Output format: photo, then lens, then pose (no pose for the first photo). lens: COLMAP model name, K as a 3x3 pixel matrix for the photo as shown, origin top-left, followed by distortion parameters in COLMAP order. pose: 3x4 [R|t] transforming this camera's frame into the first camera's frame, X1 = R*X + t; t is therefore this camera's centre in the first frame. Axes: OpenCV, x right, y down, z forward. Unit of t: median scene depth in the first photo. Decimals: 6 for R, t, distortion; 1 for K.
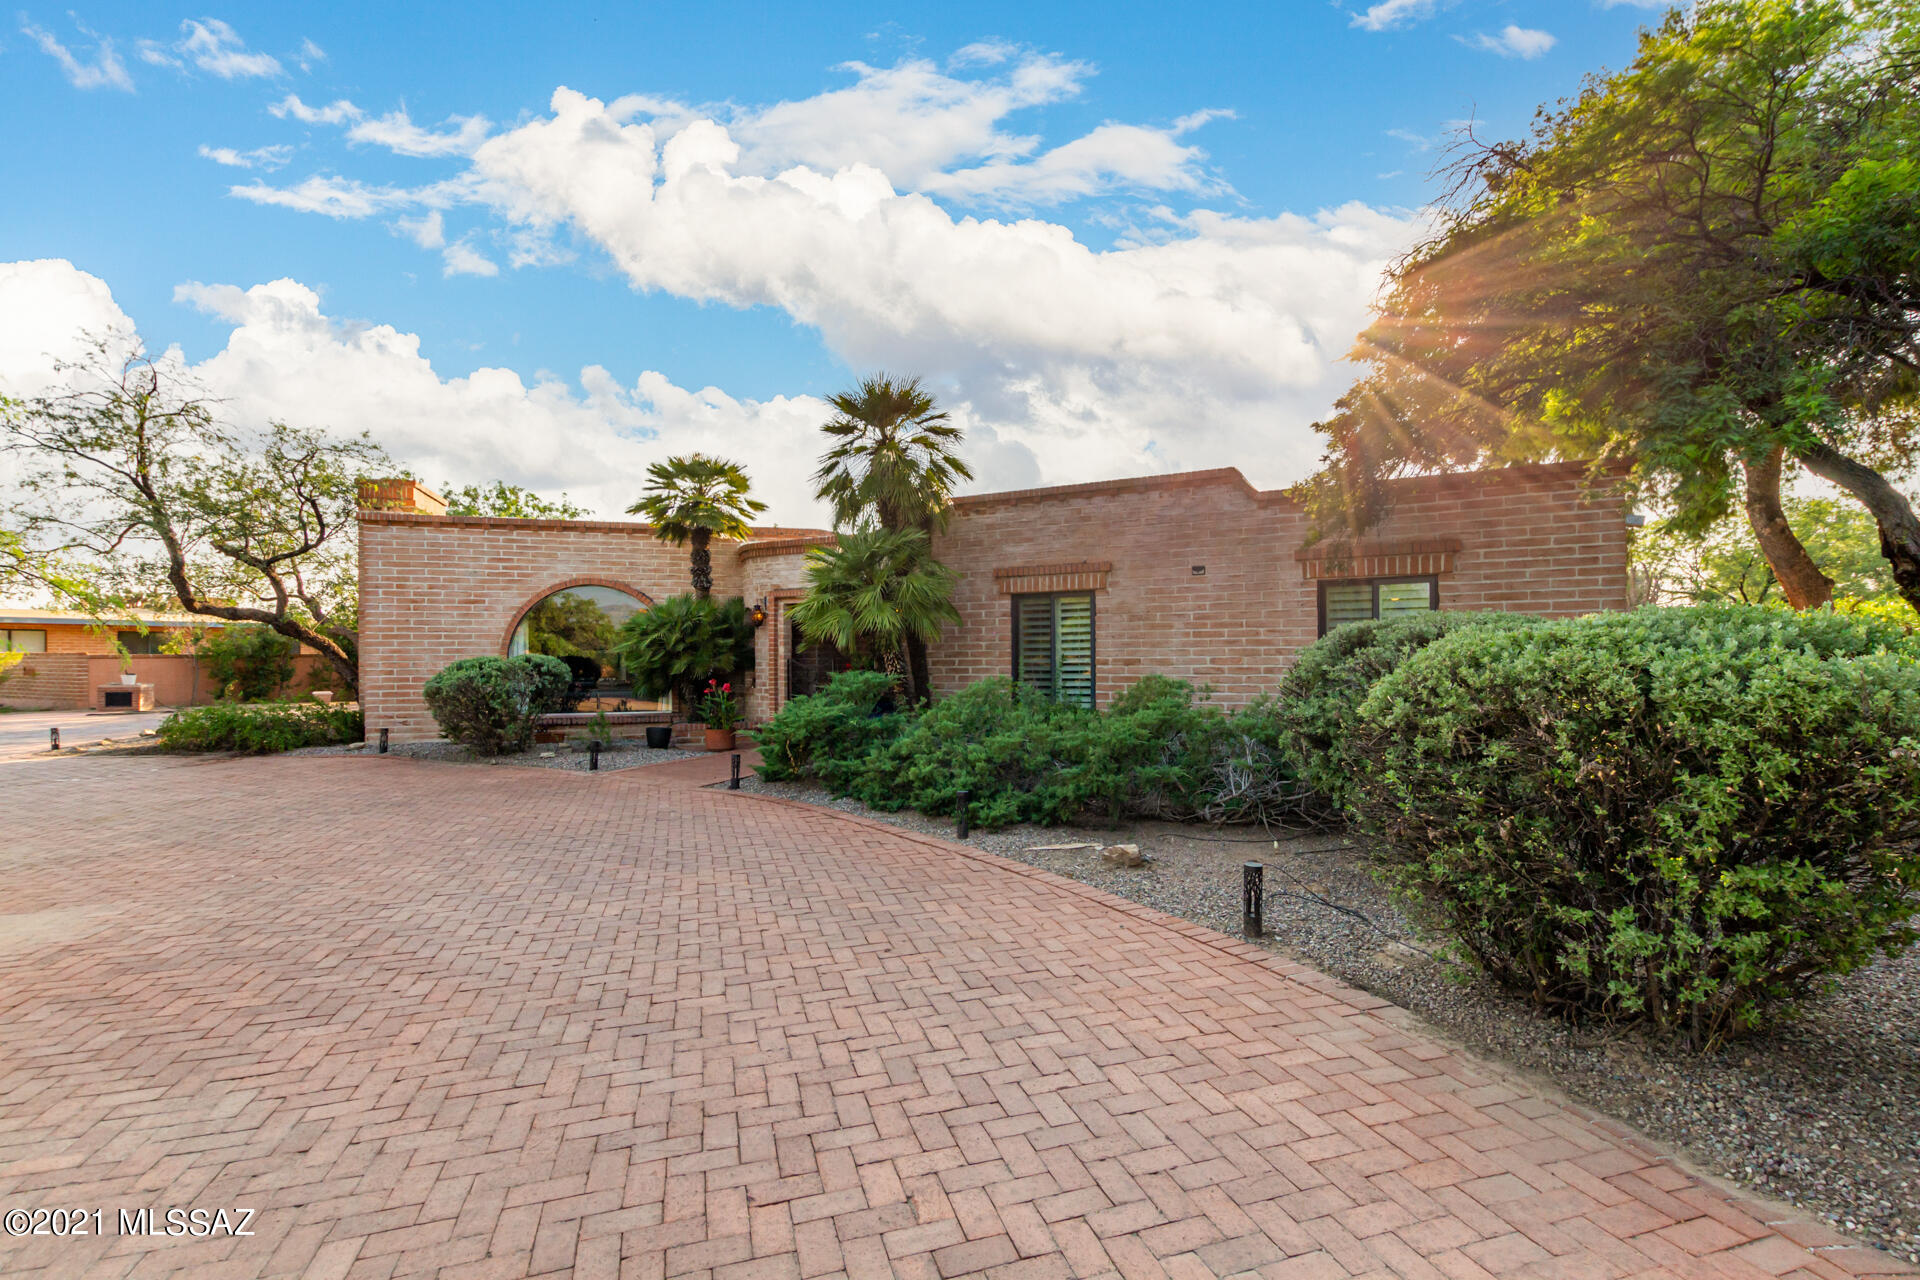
lens RADIAL K [[882.3, 0, 945.7], [0, 882.3, 645.8], [0, 0, 1]] dist [0.002755, -0.001169]
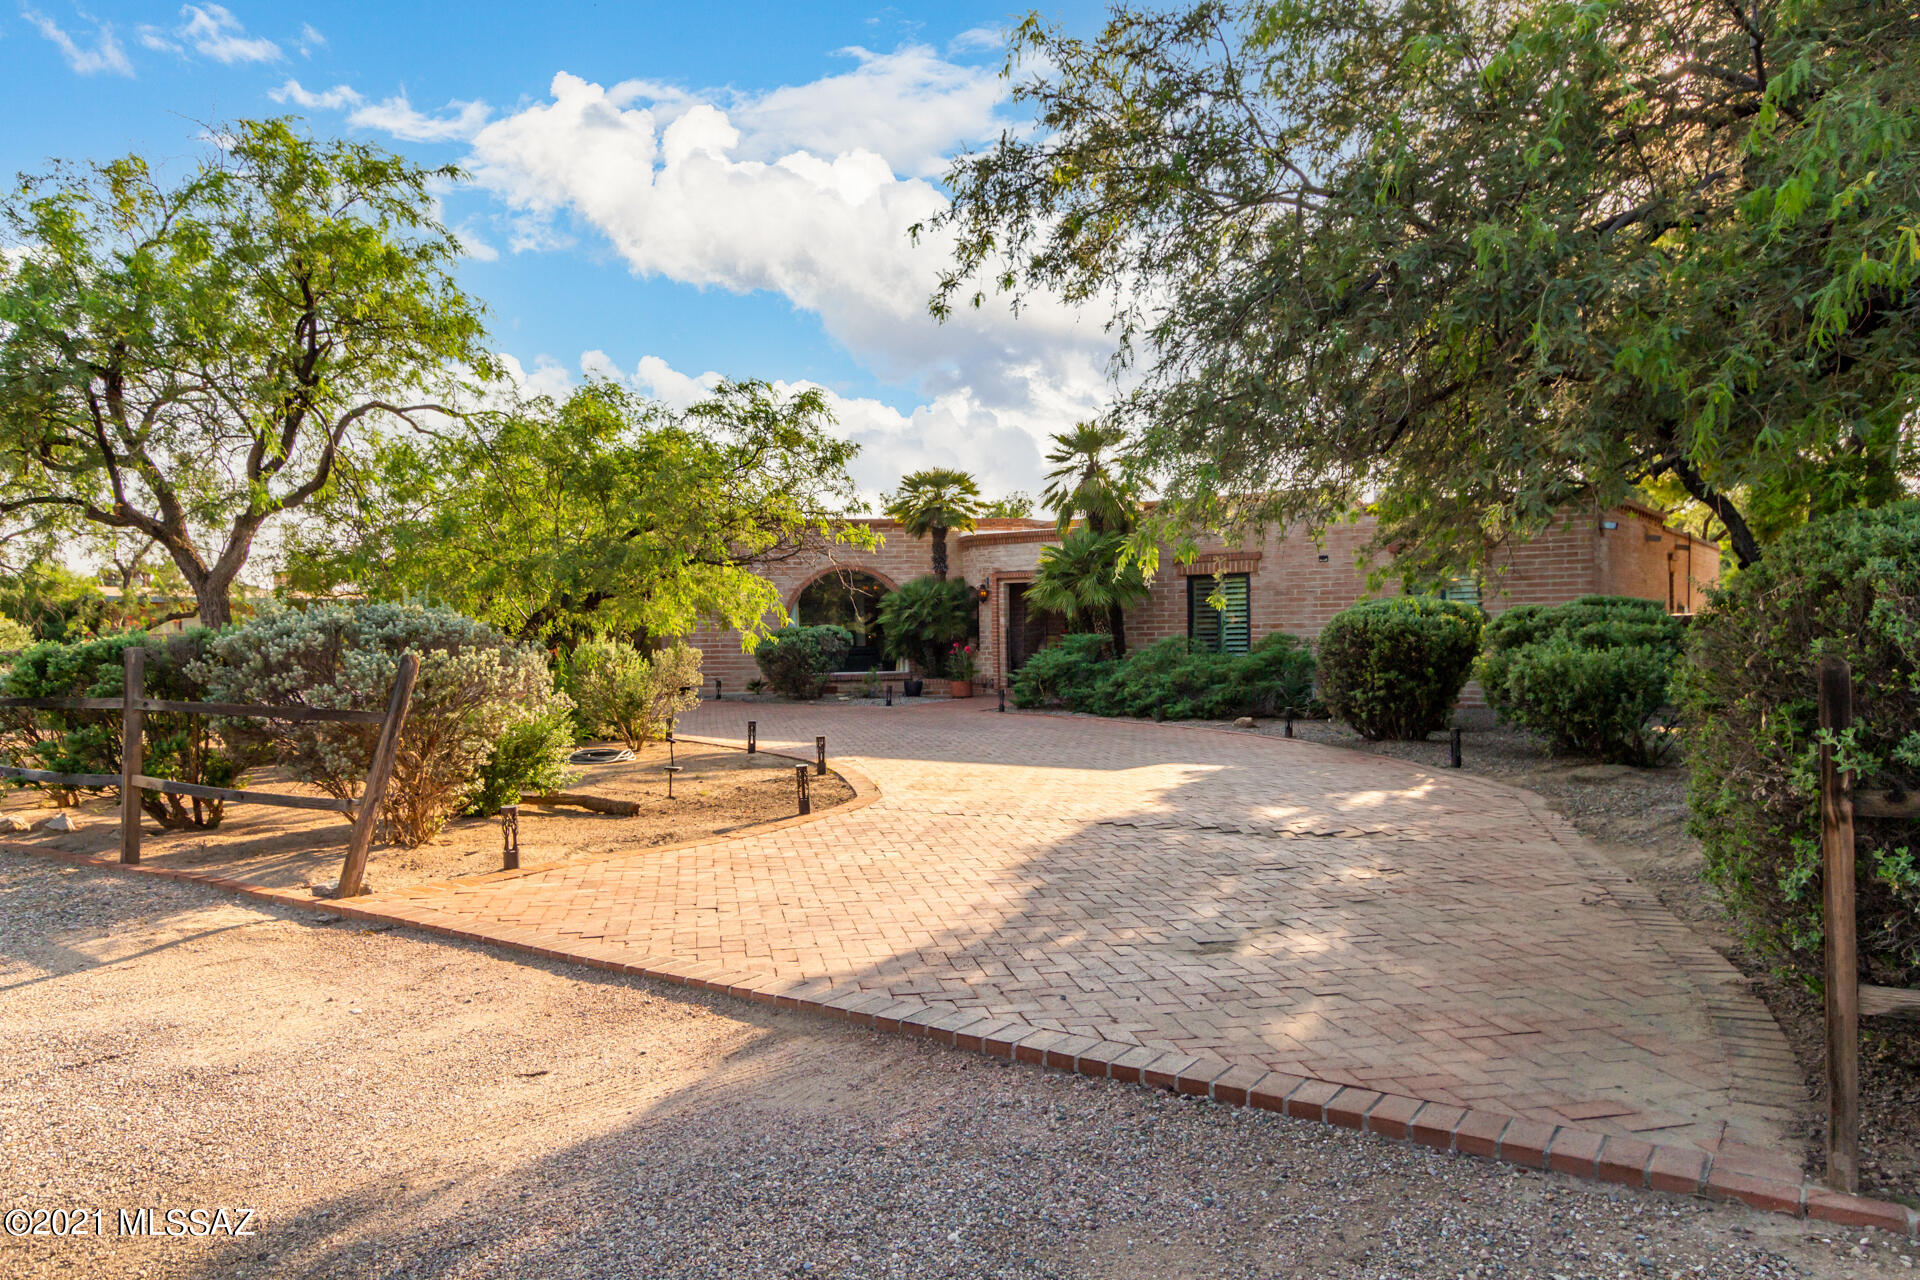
lens RADIAL K [[1317.1, 0, 965.1], [0, 1317.1, 639.3], [0, 0, 1]] dist [0.000781, -0.006559]
pose [[0.994972, -0.009587, -0.099697, -0.055269], [0.011384, 0.999783, 0.017472, -0.001443], [0.099508, -0.018519, 0.994864, -0.906485]]
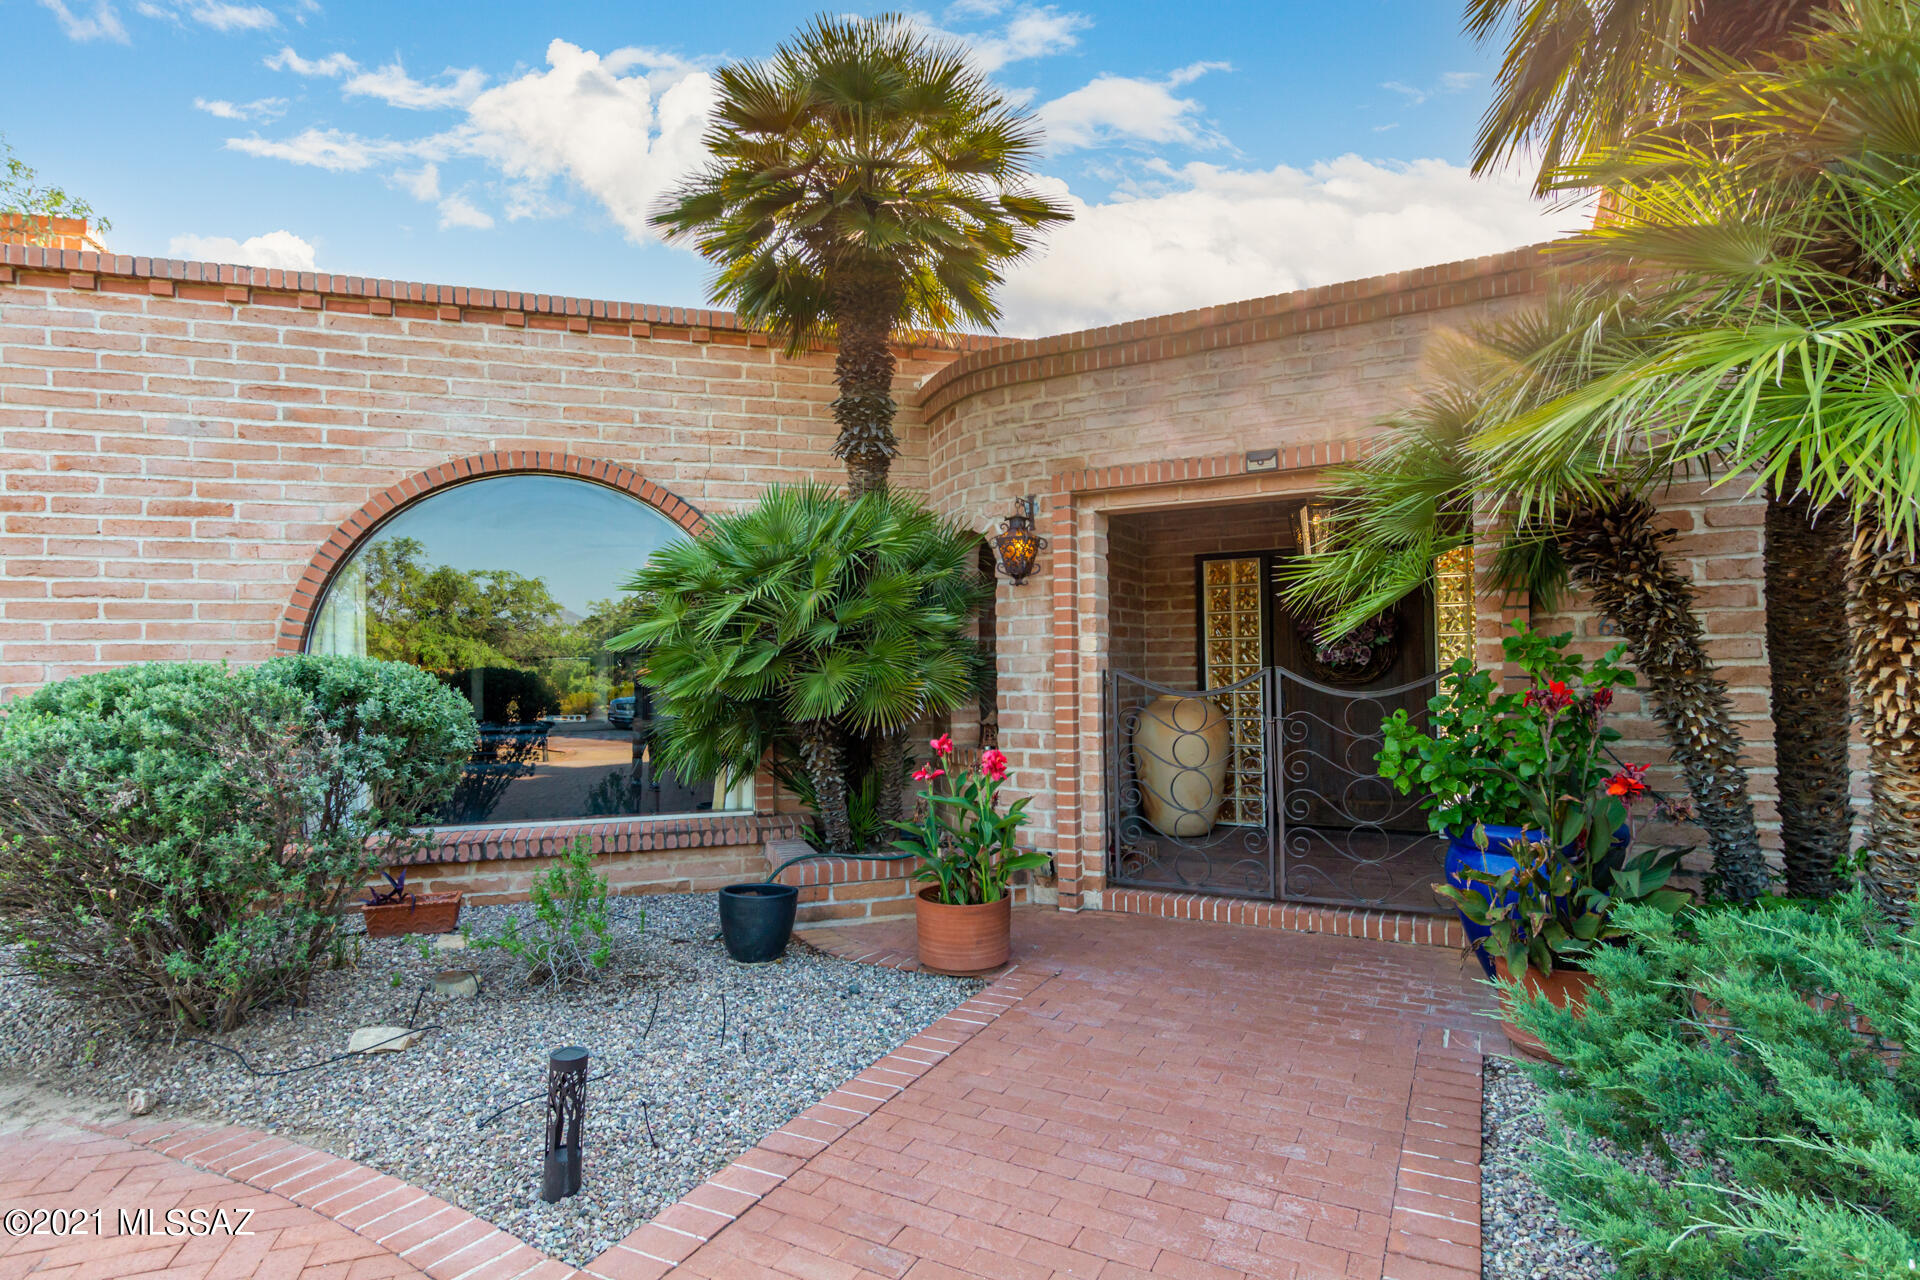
lens RADIAL K [[1047.5, 0, 968.3], [0, 1047.5, 637.6], [0, 0, 1]] dist [0.005309, 0.000118]
pose [[0.999880, -0.006605, 0.014037, -0.251974], [0.006898, 0.999758, -0.020896, 0.011298], [-0.013896, 0.020991, 0.999683, 0.617241]]
